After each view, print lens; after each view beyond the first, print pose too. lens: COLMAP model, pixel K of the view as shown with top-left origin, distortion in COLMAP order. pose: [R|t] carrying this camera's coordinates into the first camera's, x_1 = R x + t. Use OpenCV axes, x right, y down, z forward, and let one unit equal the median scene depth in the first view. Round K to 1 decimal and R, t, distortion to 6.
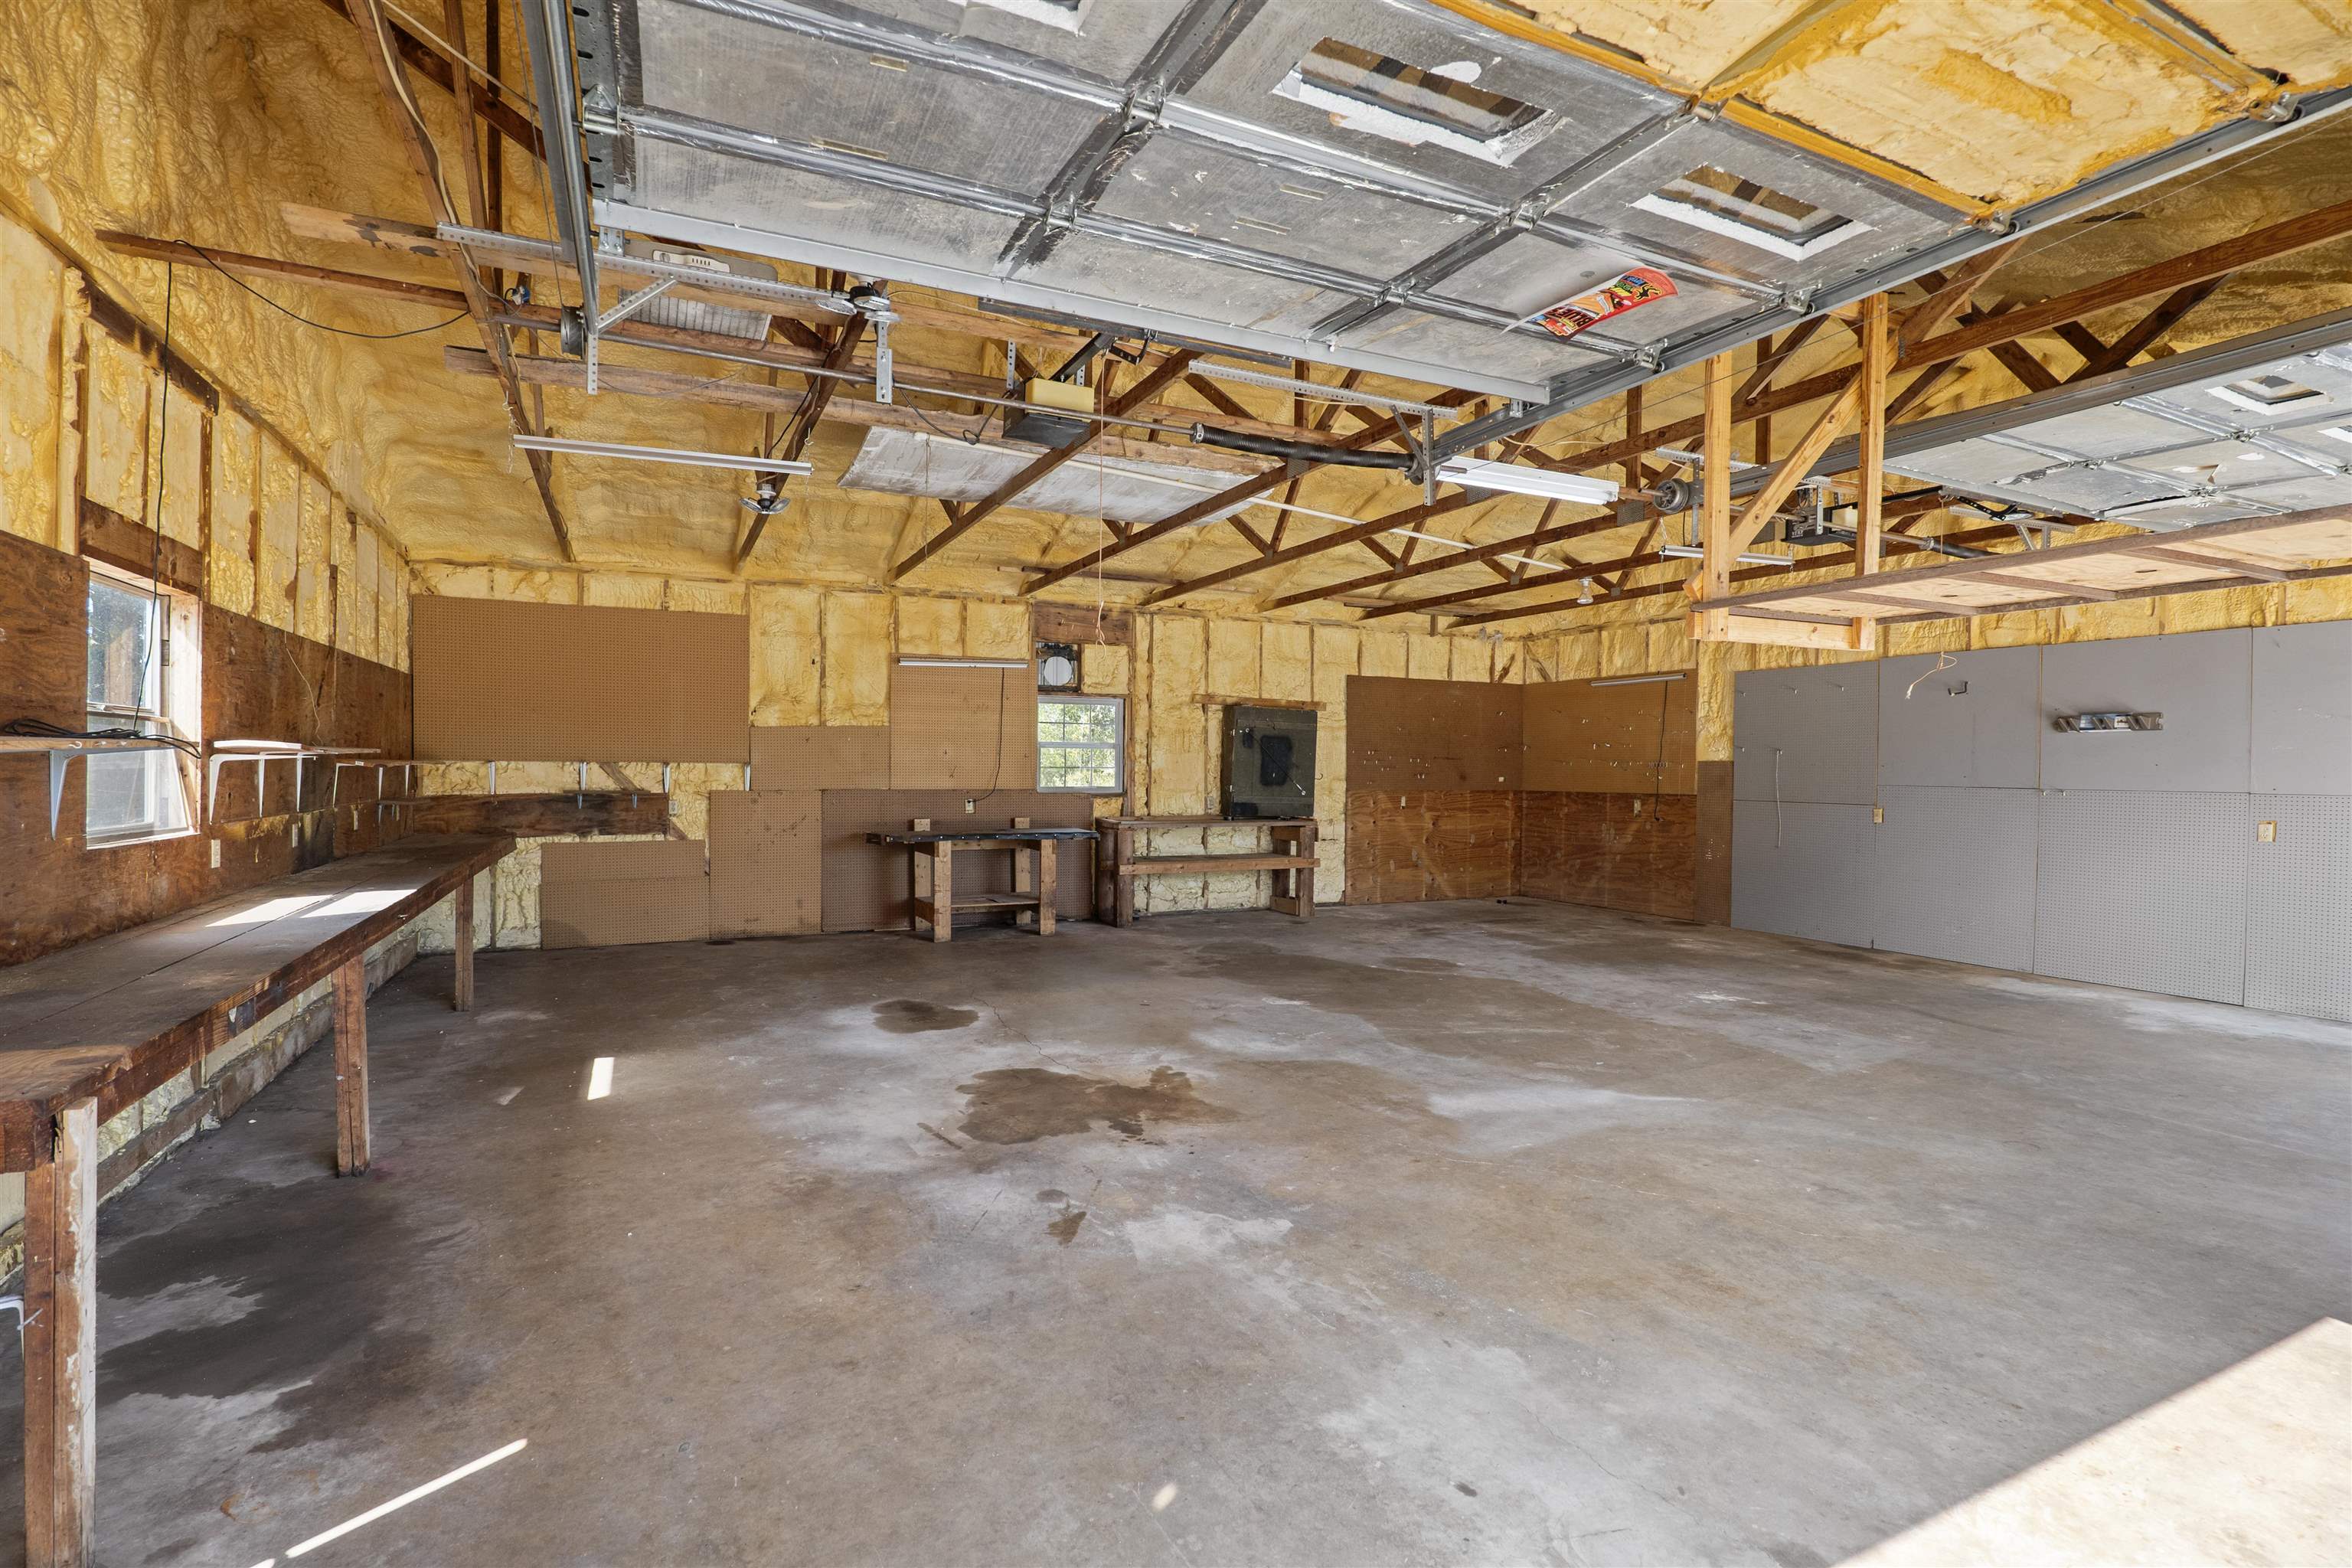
lens RADIAL K [[1114.4, 0, 1177.6], [0, 1114.4, 775.2], [0, 0, 1]] dist [-0.021301, 0.000940]
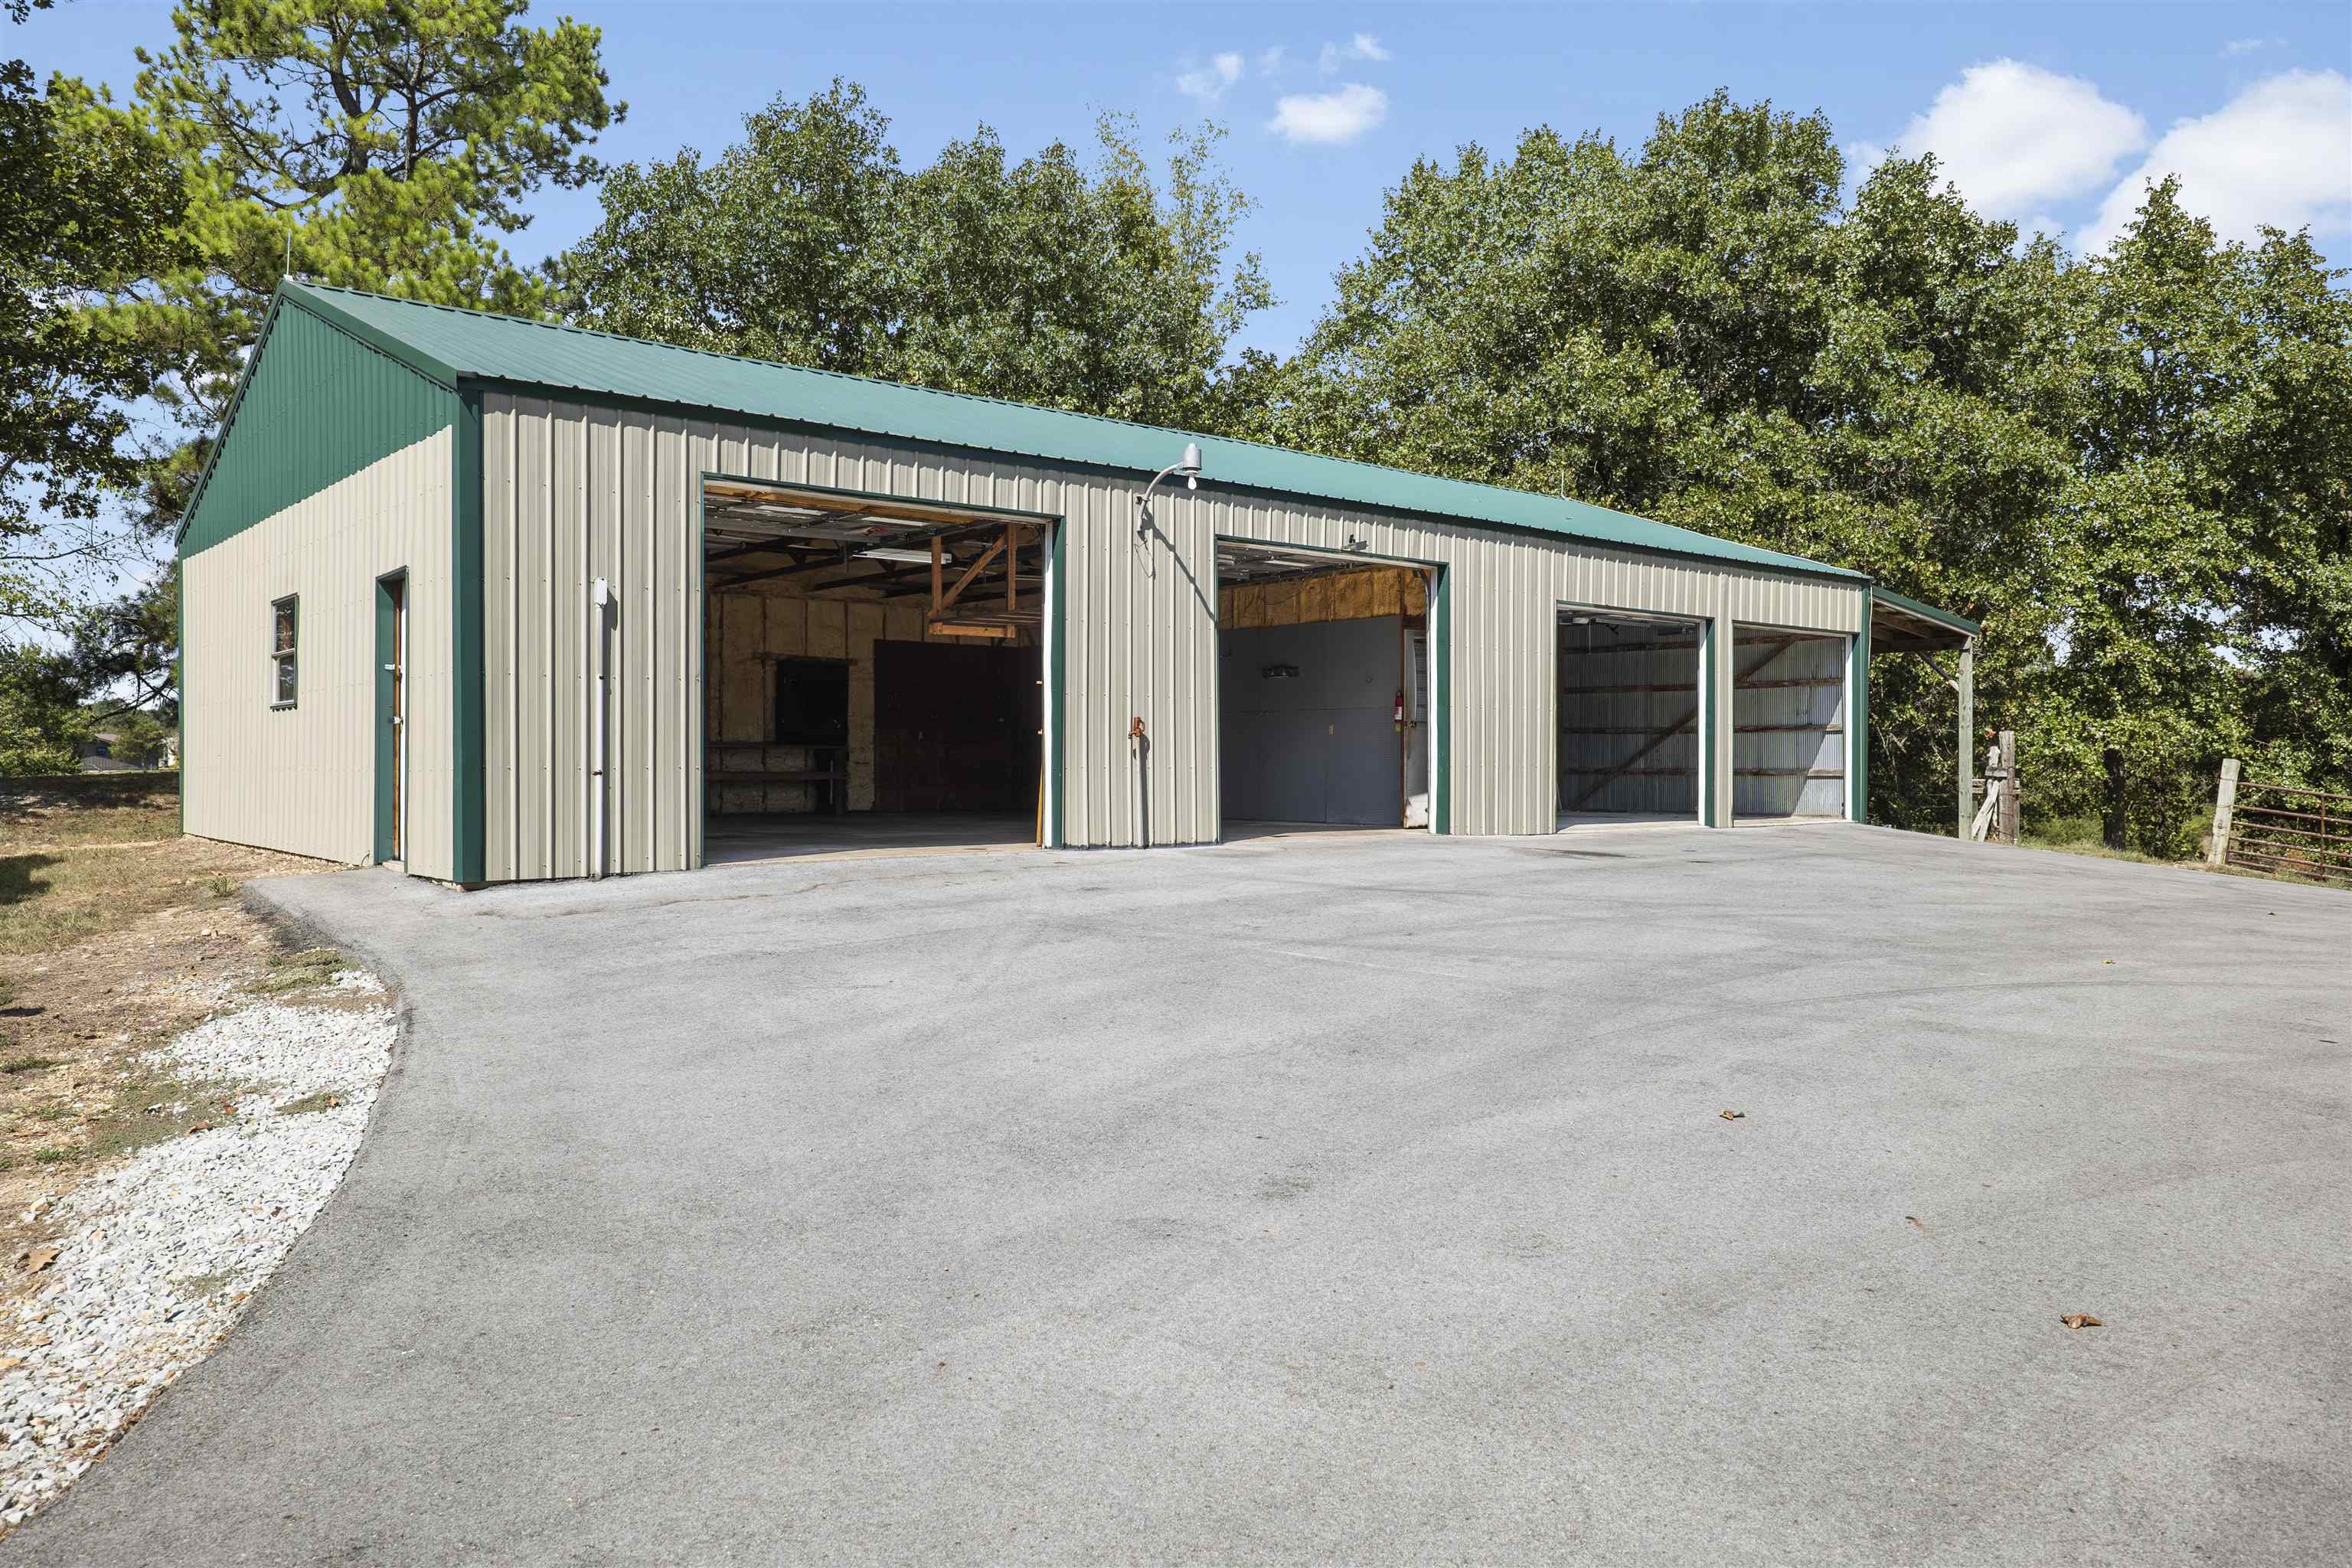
lens RADIAL K [[1695.3, 0, 1189.3], [0, 1695.3, 777.3], [0, 0, 1]] dist [-0.009939, -0.003092]
pose [[0.969487, -0.006787, 0.245051, 0.020372], [0.007041, 0.999975, -0.000159, 0.081885], [-0.245043, 0.001880, 0.969510, -1.109252]]
